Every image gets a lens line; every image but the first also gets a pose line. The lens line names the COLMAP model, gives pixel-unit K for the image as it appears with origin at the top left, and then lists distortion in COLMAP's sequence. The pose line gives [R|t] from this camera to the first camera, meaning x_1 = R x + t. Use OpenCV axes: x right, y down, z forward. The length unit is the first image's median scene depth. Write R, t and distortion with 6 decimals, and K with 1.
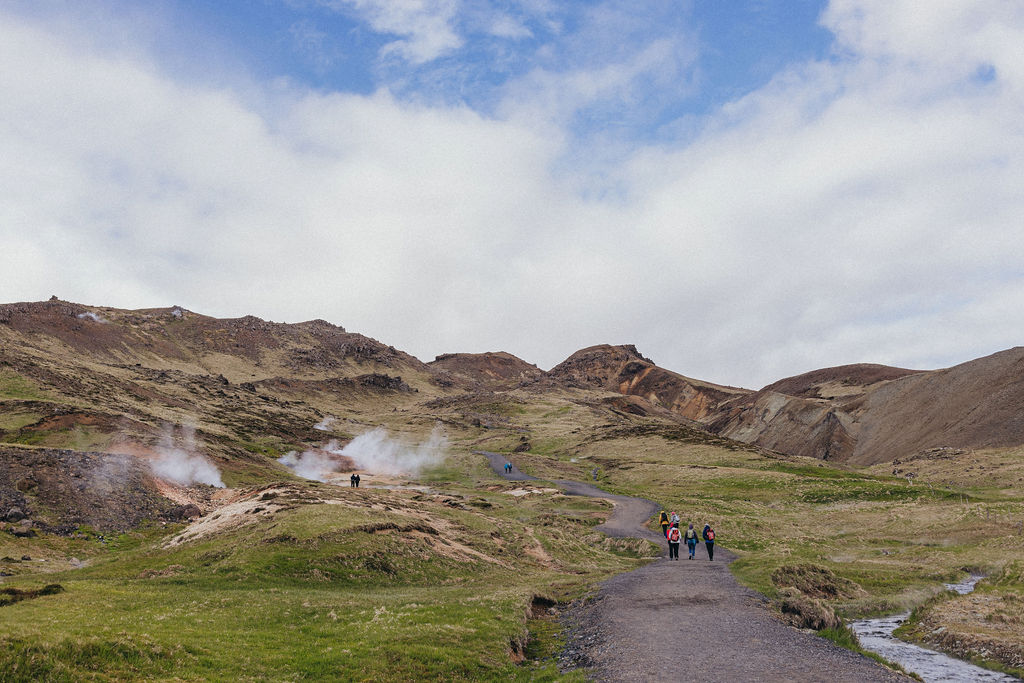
lens RADIAL K [[900.5, 0, 506.7], [0, 900.5, 339.6], [0, 0, 1]] dist [0.002538, 0.004764]
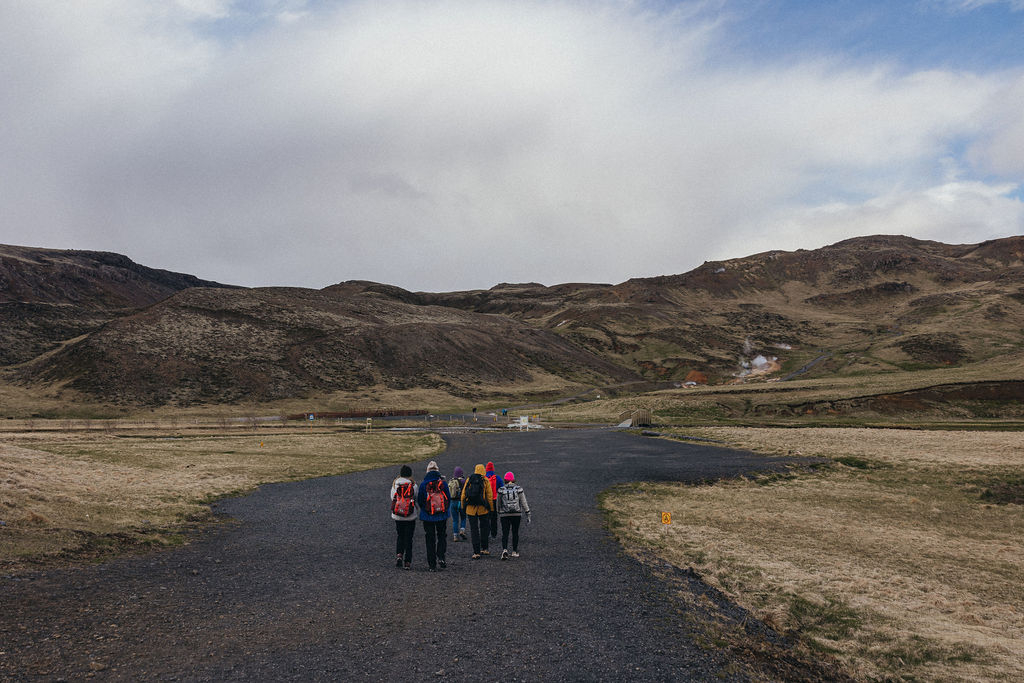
lens RADIAL K [[826.9, 0, 512.9], [0, 826.9, 340.9], [0, 0, 1]] dist [-0.007058, -0.001799]
pose [[0.727510, -0.040424, -0.684905, 1.644718], [0.162238, 0.980088, 0.114484, -0.603125], [0.666639, -0.194406, 0.719582, -2.390119]]
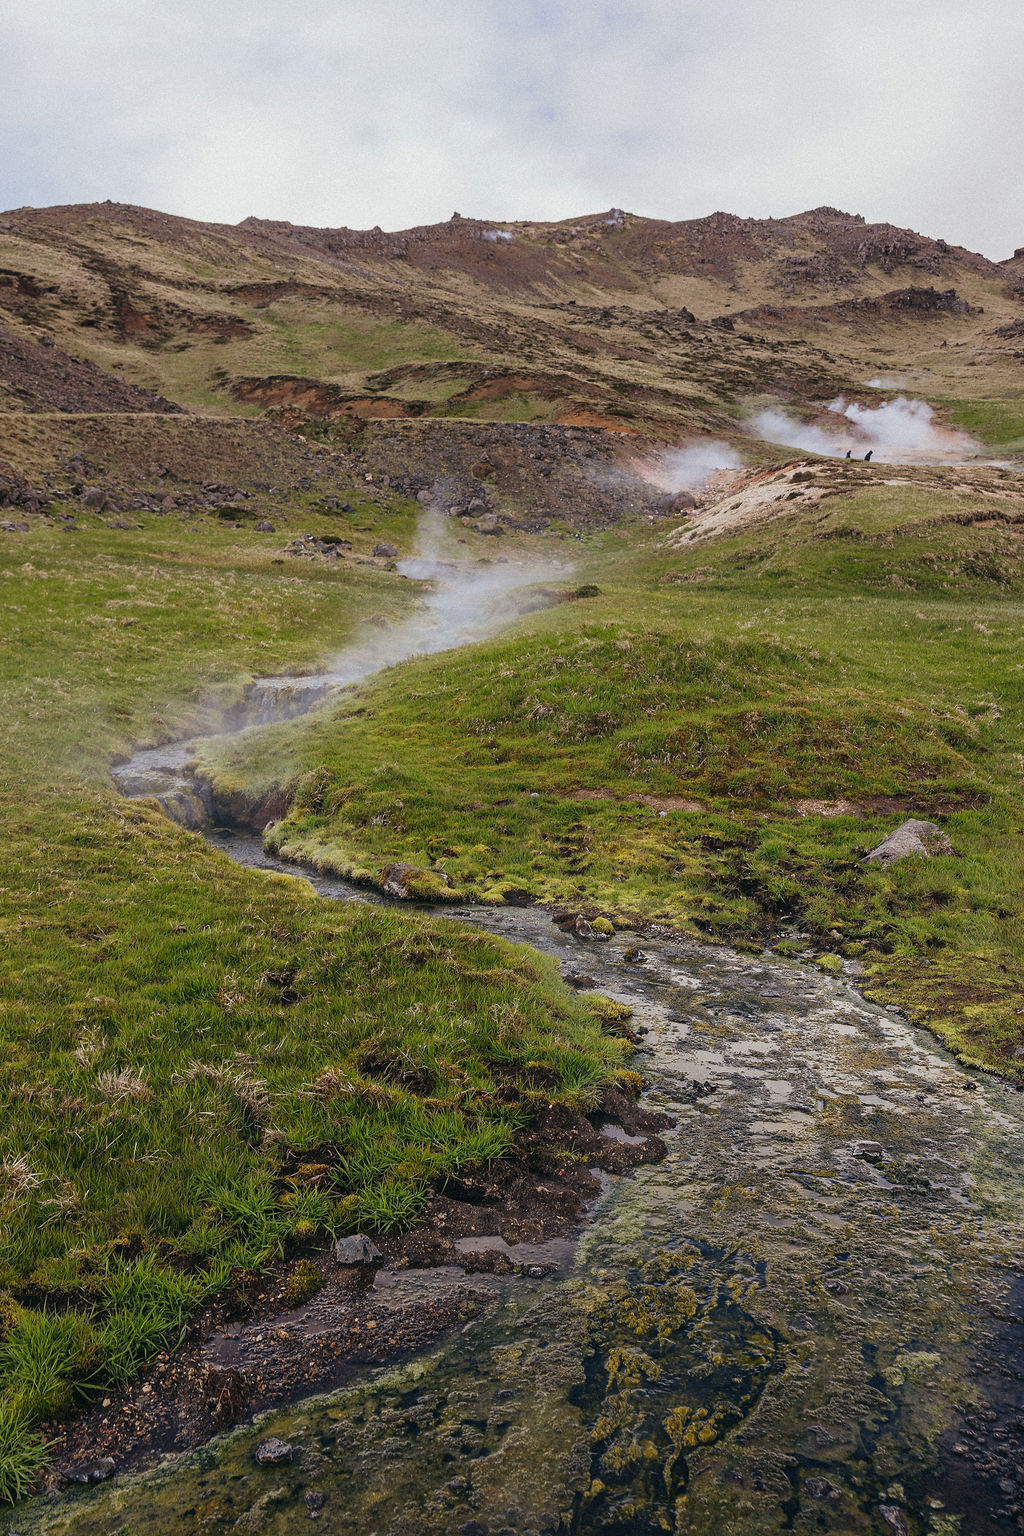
lens RADIAL K [[1288.9, 0, 502.7], [0, 1288.9, 727.6], [0, 0, 1]] dist [0.001602, 0.000790]
pose [[0.903334, 0.060303, -0.424677, -0.006360], [0.093285, 0.938751, 0.331729, 0.000132], [0.418670, -0.339278, 0.842381, -0.003799]]
